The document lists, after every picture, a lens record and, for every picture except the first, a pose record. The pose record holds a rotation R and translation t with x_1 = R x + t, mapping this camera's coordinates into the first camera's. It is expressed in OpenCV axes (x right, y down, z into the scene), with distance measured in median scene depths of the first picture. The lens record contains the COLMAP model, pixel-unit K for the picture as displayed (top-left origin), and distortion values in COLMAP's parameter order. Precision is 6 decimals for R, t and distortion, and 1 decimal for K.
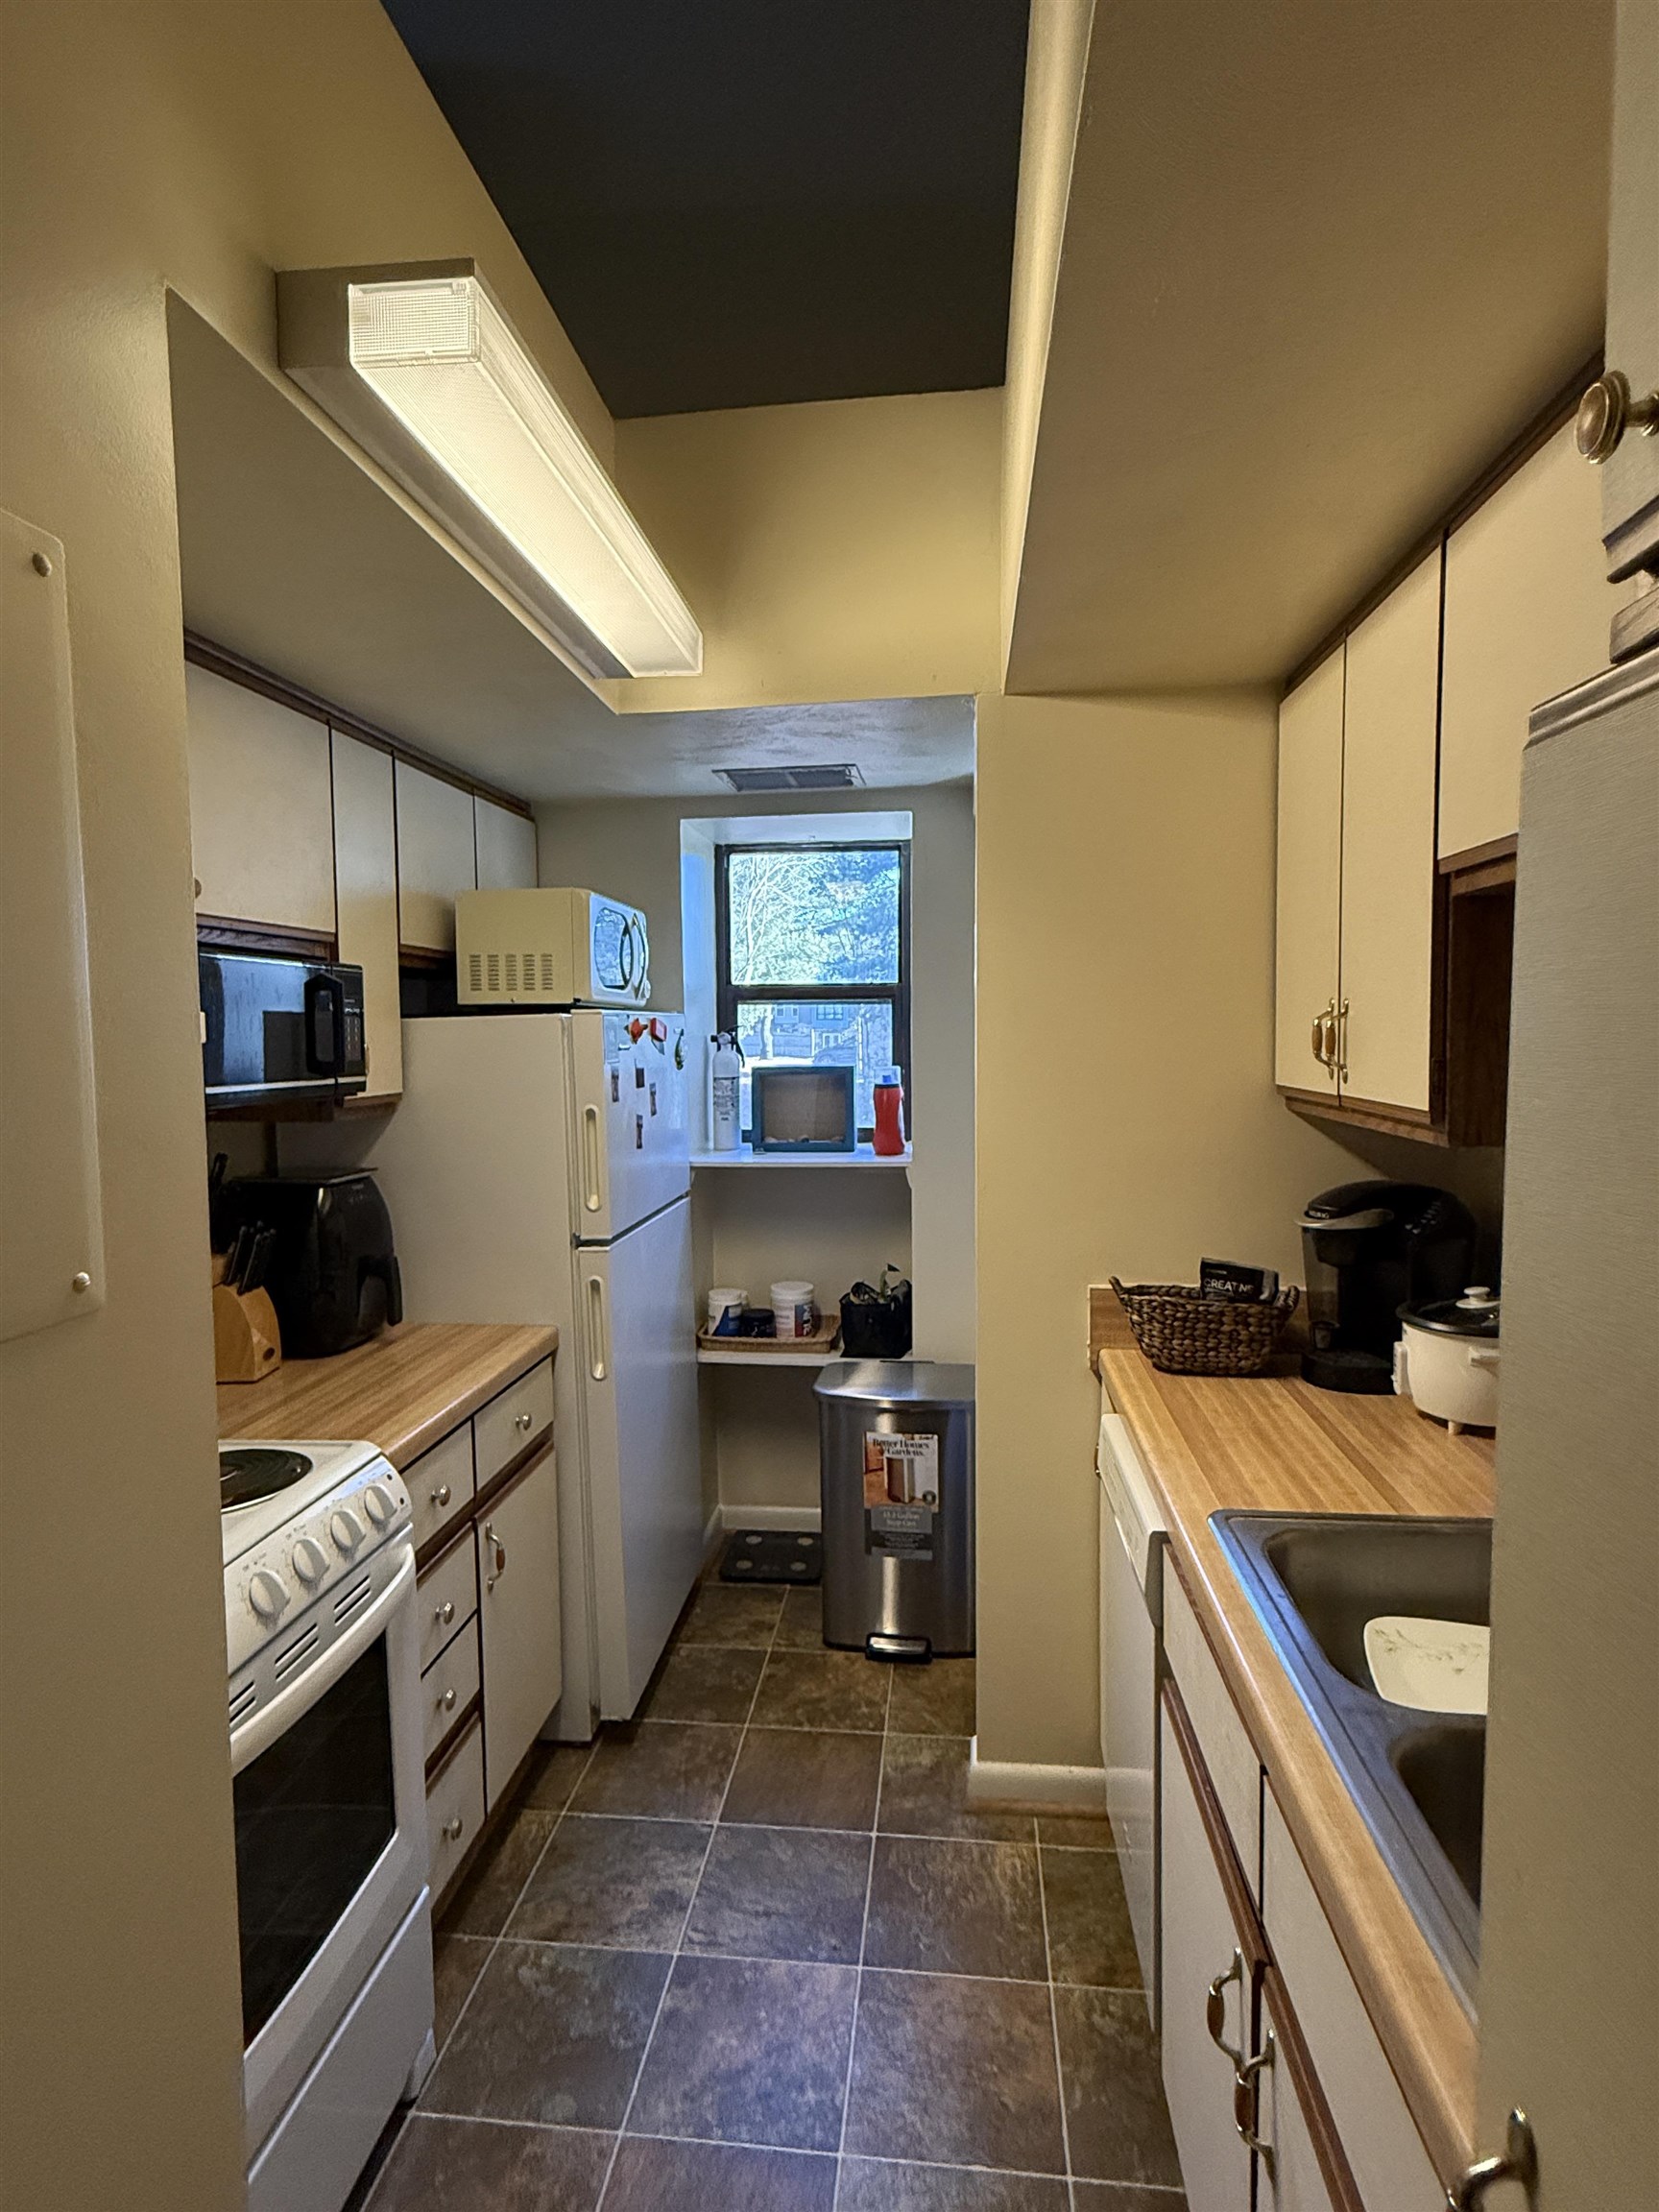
lens RADIAL K [[1128.2, 0, 829.5], [0, 1128.2, 1106.0], [0, 0, 1]] dist [0.002551, 0.000408]
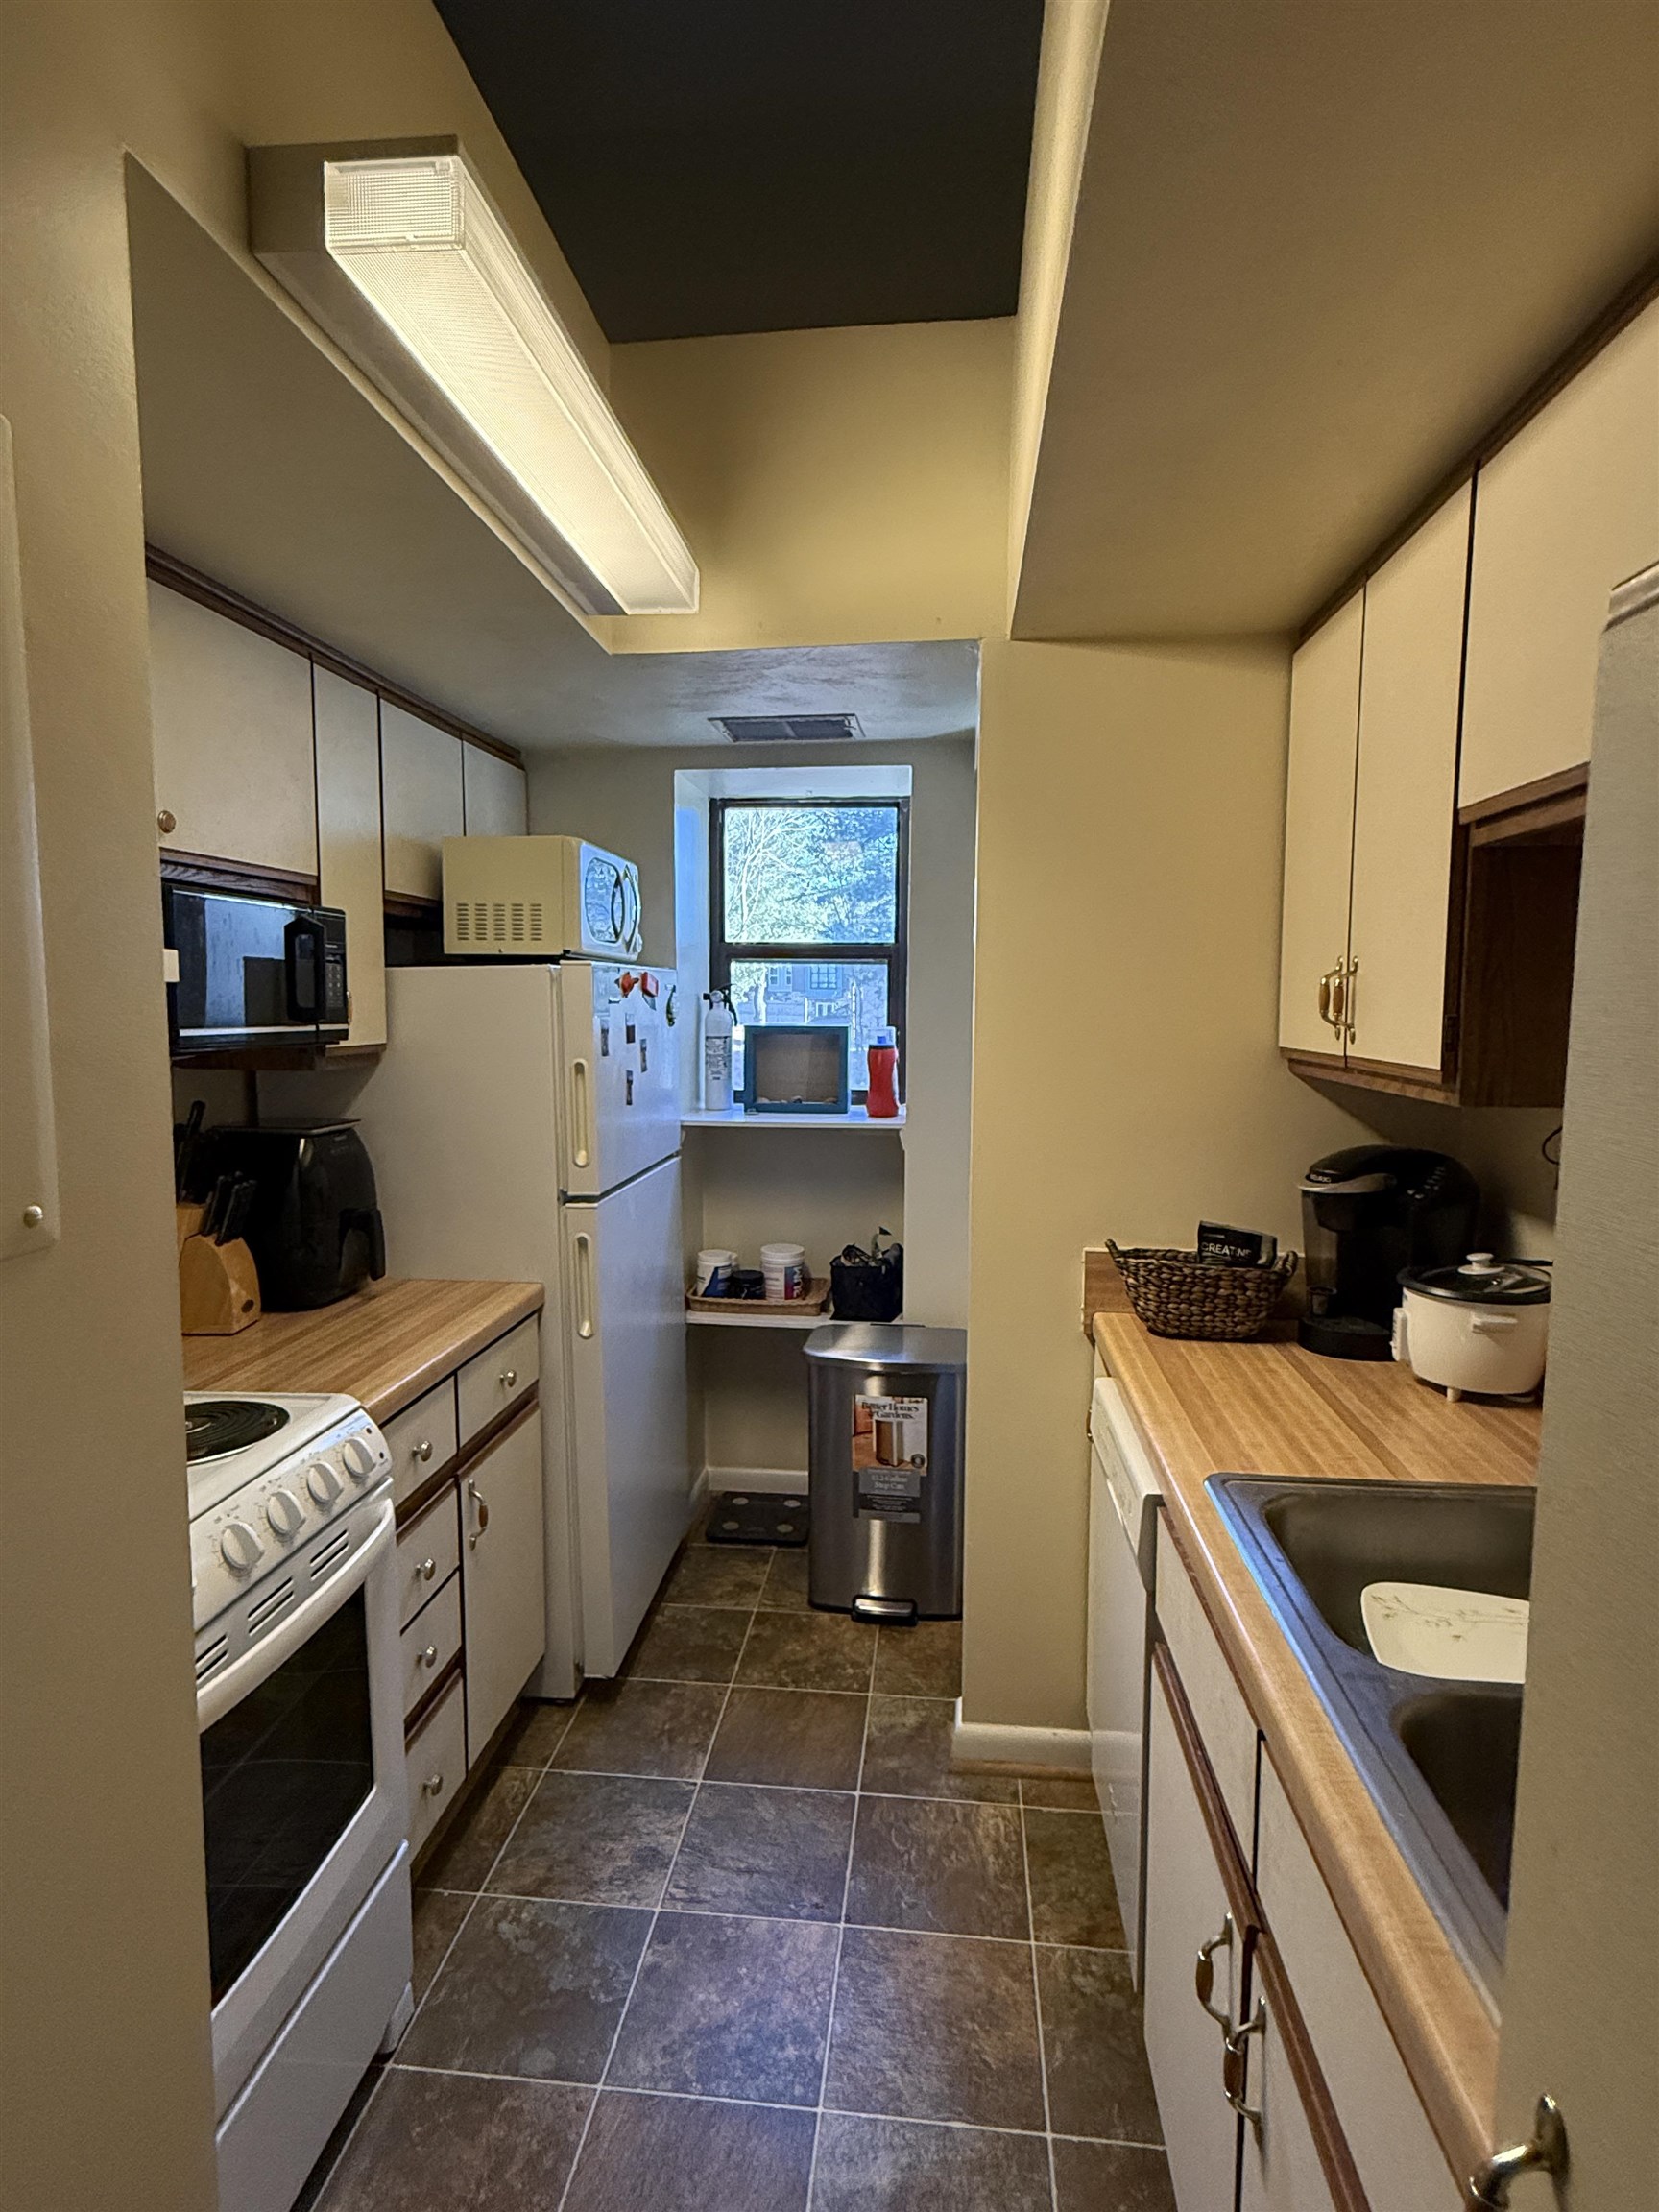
lens RADIAL K [[1128.2, 0, 829.5], [0, 1128.2, 1106.0], [0, 0, 1]] dist [0.002551, 0.000408]
pose [[0.999871, 0.014300, 0.007300, -0.001489], [-0.014495, 0.999519, 0.027402, 0.011964], [-0.006904, -0.027504, 0.999598, 0.021926]]
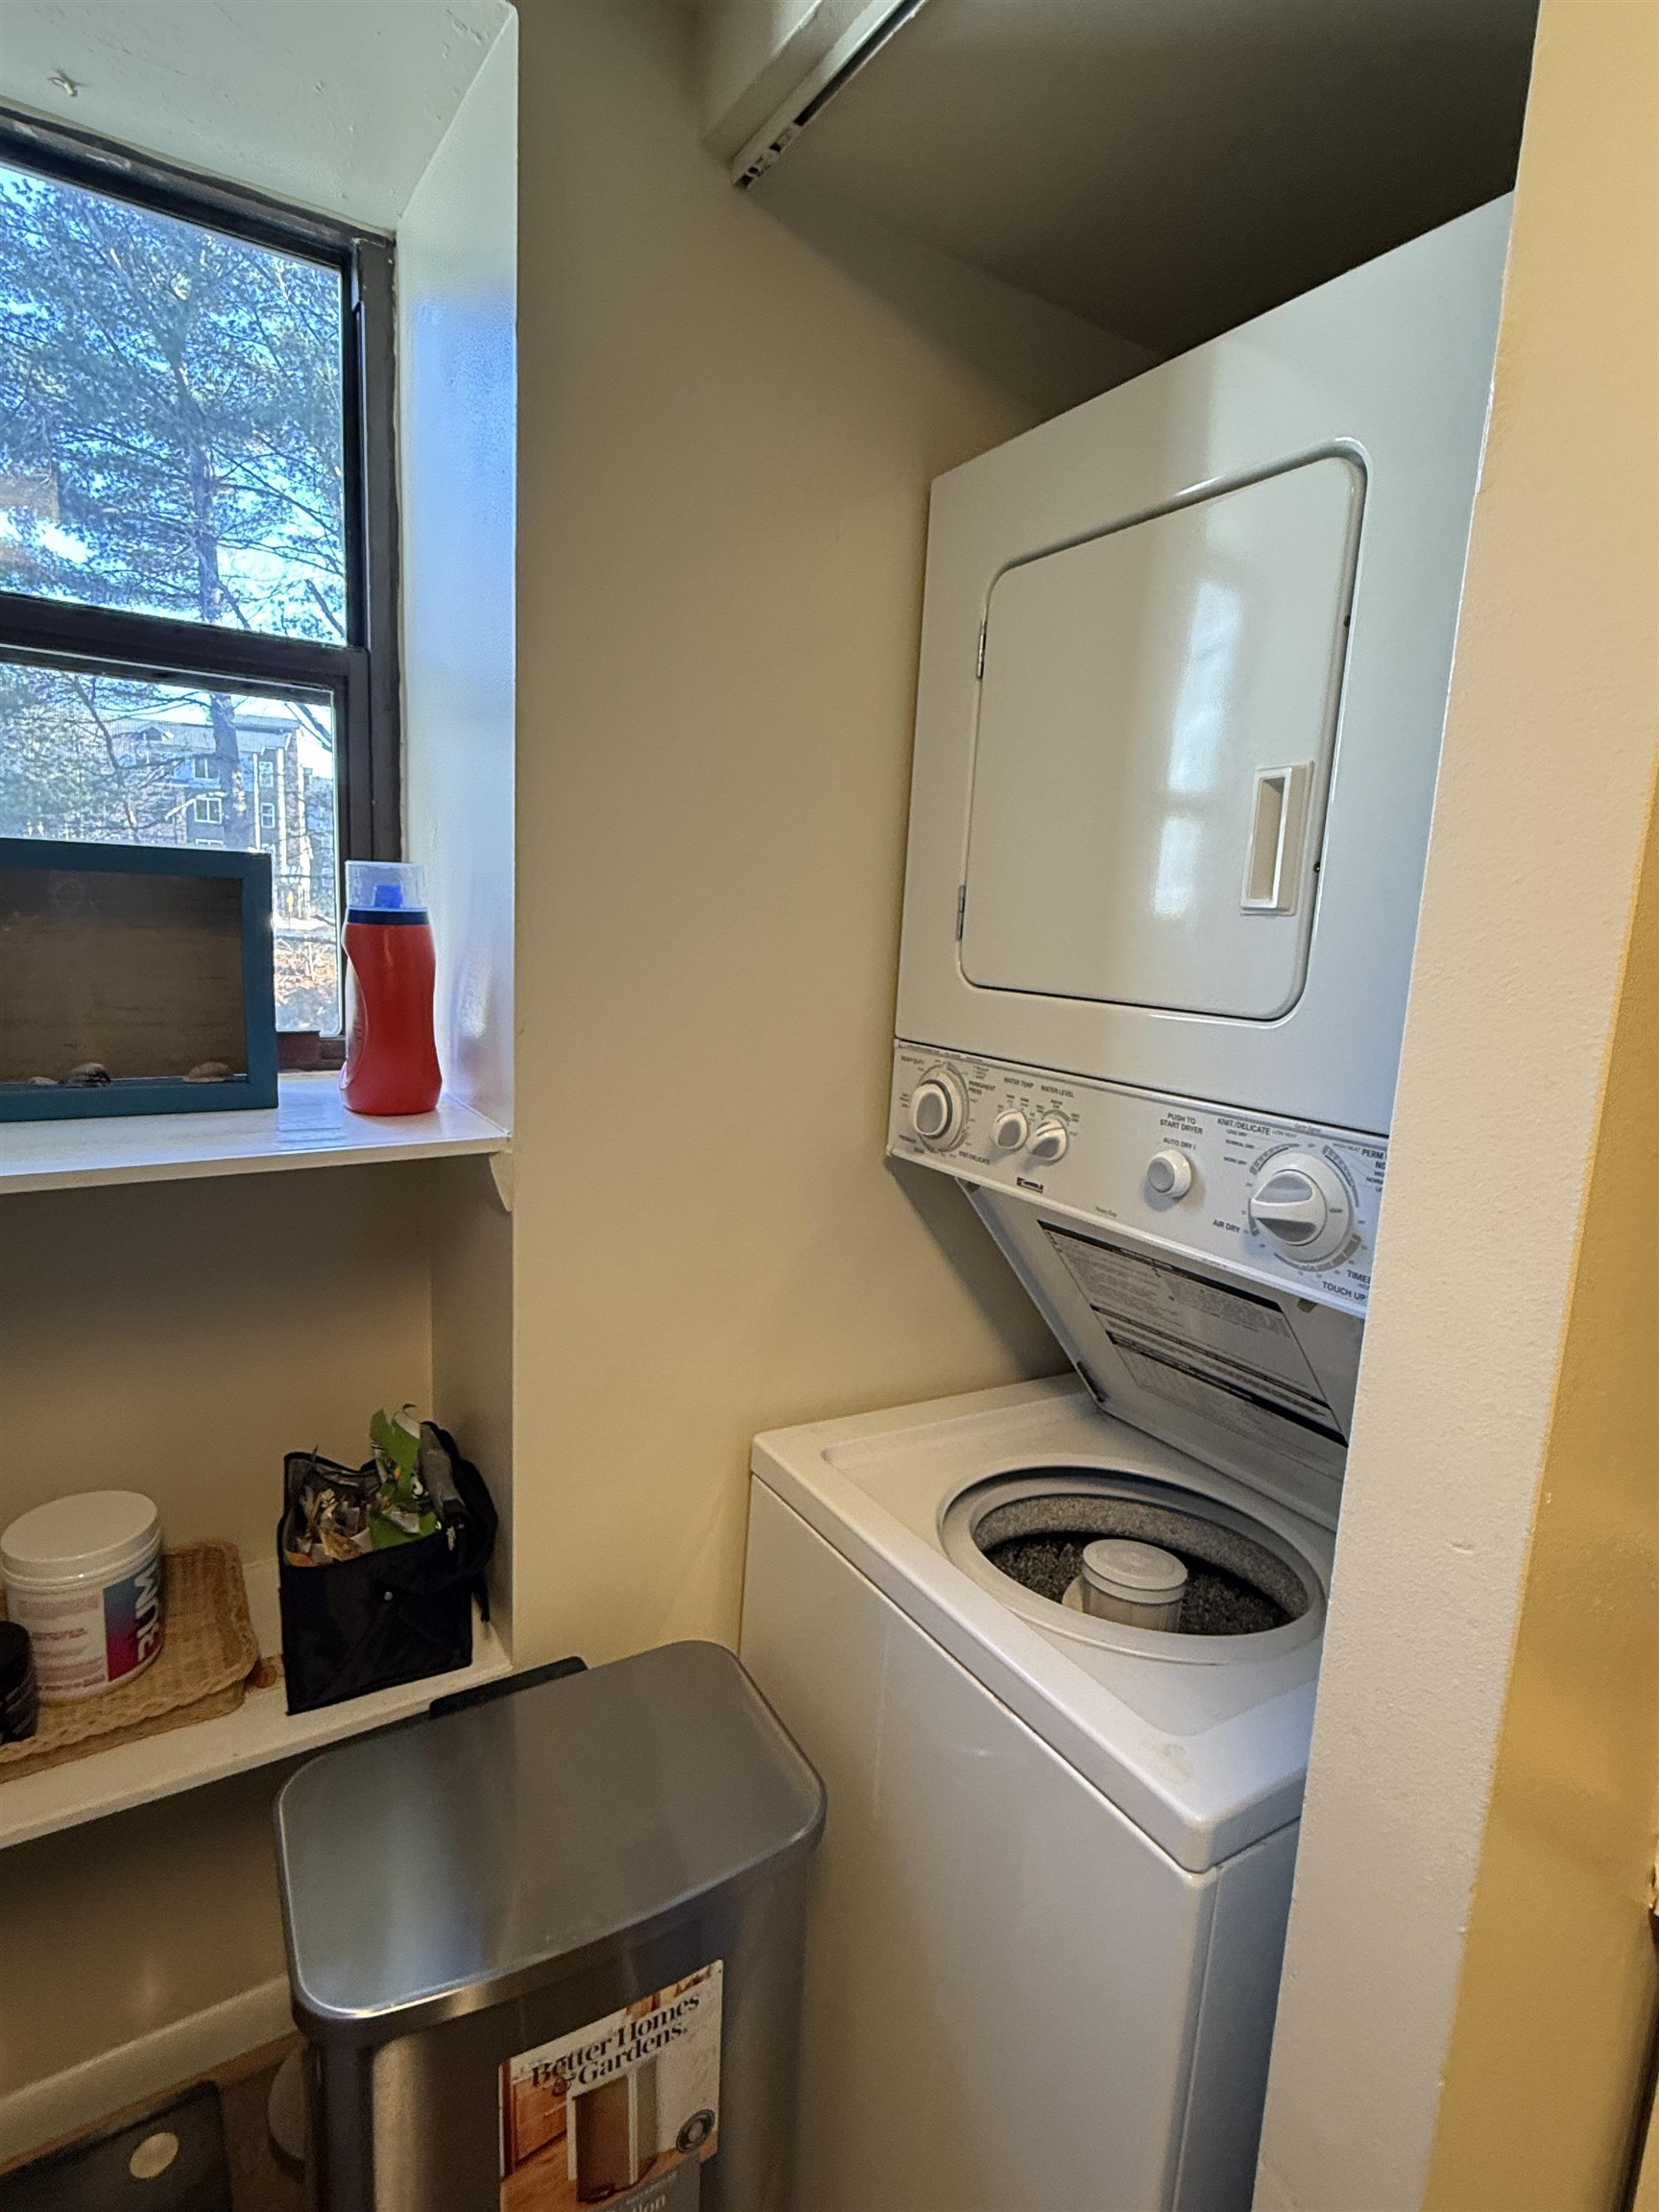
lens RADIAL K [[1129.7, 0, 827.4], [0, 1129.7, 1103.2], [0, 0, 1]] dist [0.002633, 0.000781]
pose [[0.775087, -0.061524, 0.628852, -0.106418], [-0.010688, 0.993829, 0.110405, -0.000730], [-0.631764, -0.092295, 0.769647, 1.020597]]
